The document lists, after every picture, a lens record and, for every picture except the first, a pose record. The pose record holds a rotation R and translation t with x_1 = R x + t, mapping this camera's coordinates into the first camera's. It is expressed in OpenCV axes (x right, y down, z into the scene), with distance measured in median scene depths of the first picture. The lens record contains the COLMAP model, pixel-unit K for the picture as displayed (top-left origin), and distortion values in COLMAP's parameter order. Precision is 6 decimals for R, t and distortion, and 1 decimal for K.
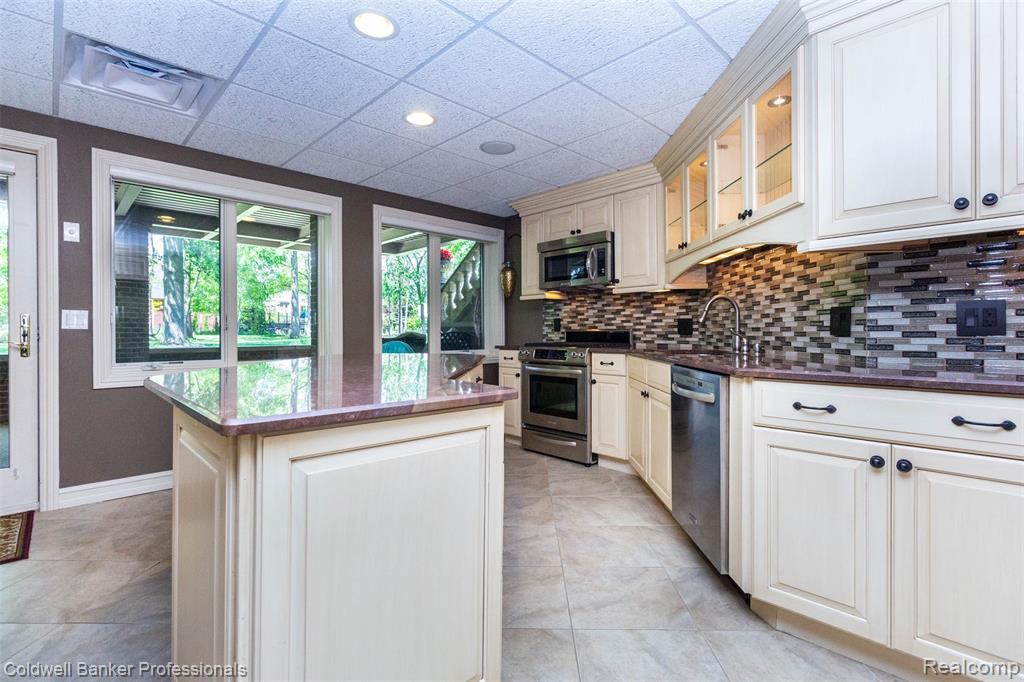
lens RADIAL K [[479.0, 0, 515.6], [0, 479.0, 339.9], [0, 0, 1]] dist [0.003646, 0.000406]
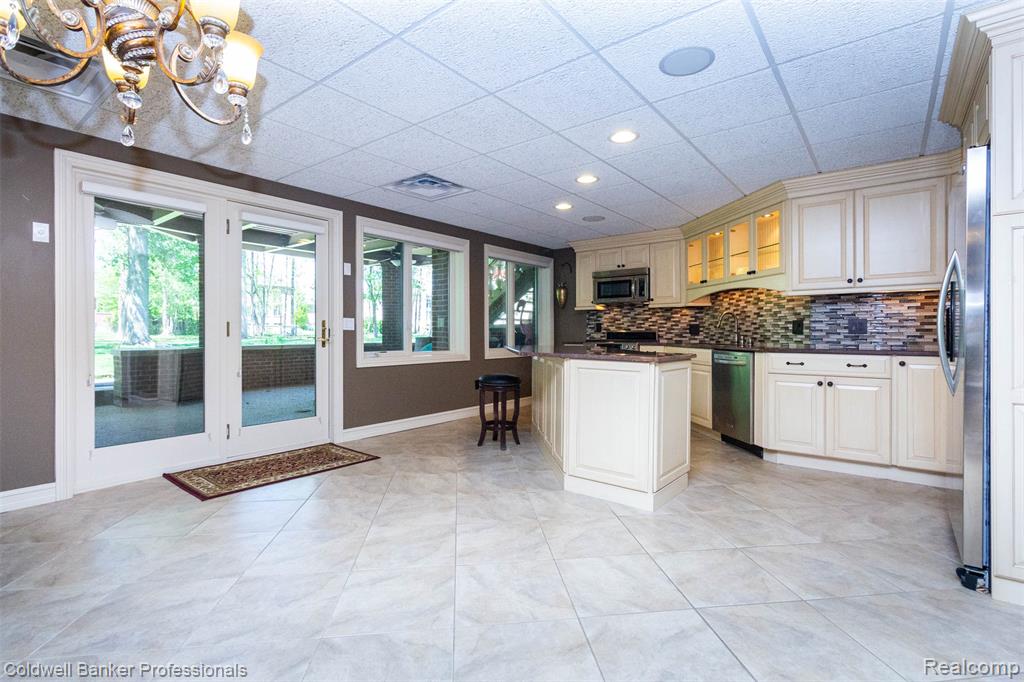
lens RADIAL K [[479.0, 0, 510.2], [0, 479.0, 339.4], [0, 0, 1]] dist [0.003646, 0.000406]
pose [[0.991680, -0.000402, 0.128723, -0.579387], [0.000757, 0.999996, -0.002706, 0.012909], [-0.128722, 0.002781, 0.991677, -0.630897]]
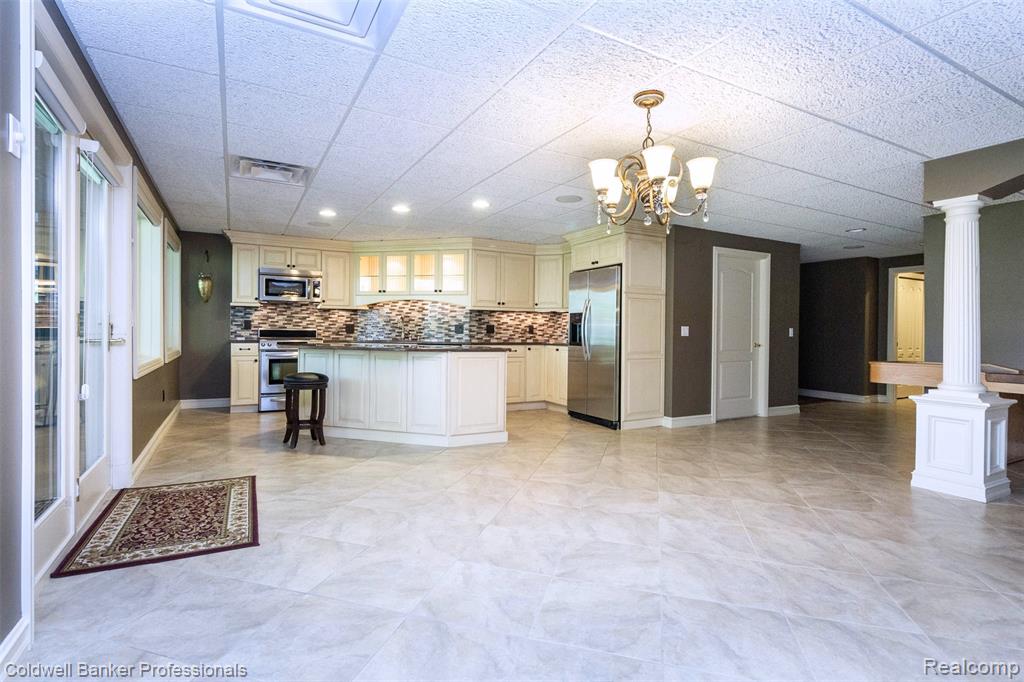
lens RADIAL K [[509.6, 0, 516.0], [0, 509.6, 336.1], [0, 0, 1]] dist [0.005196, -0.000048]
pose [[0.253748, -0.001975, 0.967268, -1.795553], [0.005794, 0.999983, 0.000522, 0.007145], [-0.967253, 0.005472, 0.253755, -0.171306]]
